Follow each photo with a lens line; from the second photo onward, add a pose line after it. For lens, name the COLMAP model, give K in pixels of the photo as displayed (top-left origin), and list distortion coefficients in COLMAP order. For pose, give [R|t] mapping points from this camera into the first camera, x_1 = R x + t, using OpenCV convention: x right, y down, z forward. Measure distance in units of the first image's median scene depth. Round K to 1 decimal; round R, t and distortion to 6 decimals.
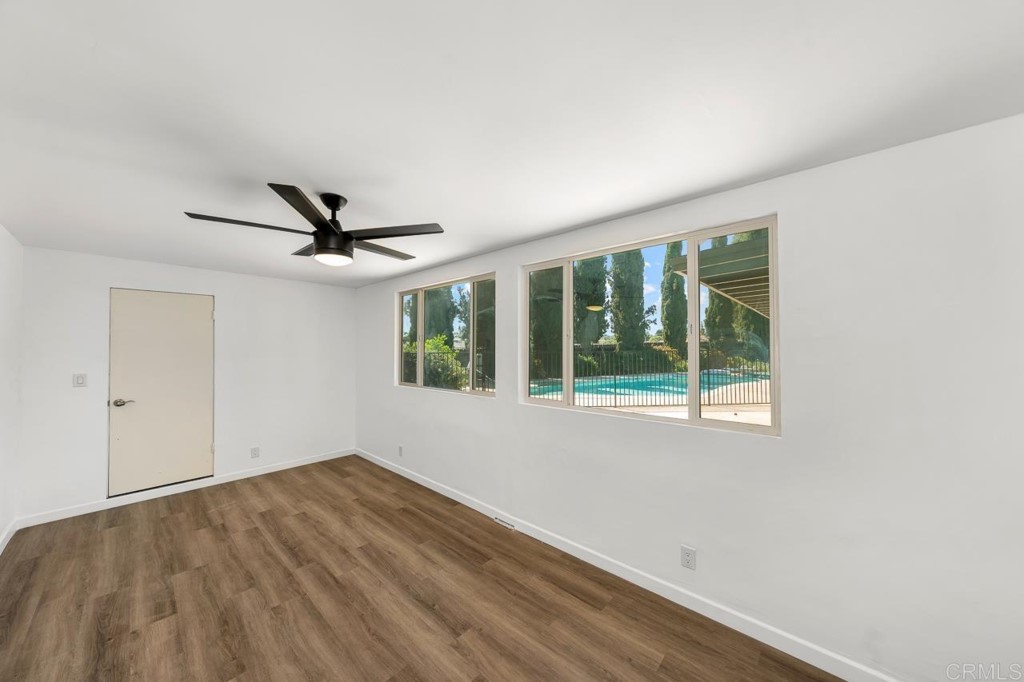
lens RADIAL K [[349.1, 0, 515.5], [0, 349.1, 342.6], [0, 0, 1]] dist [-0.000949, -0.000040]
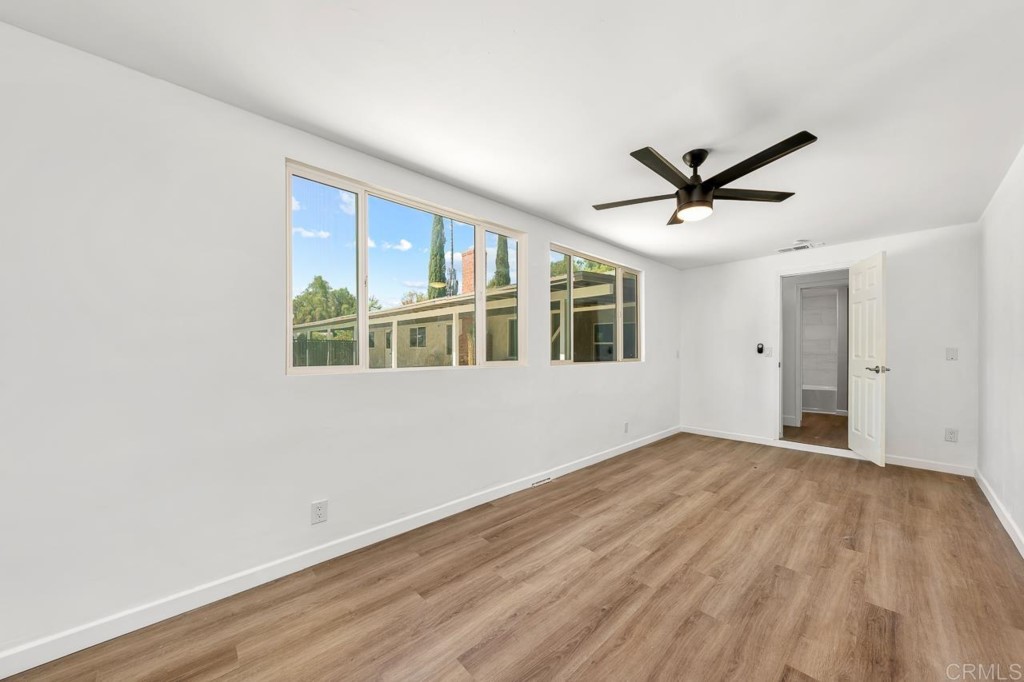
lens RADIAL K [[349.1, 0, 515.5], [0, 349.1, 342.6], [0, 0, 1]] dist [-0.000949, -0.000040]
pose [[0.101950, 0.024764, 0.994481, -1.441834], [-0.025502, 0.999427, -0.022273, 0.130277], [-0.994463, -0.023090, 0.102523, 1.229781]]
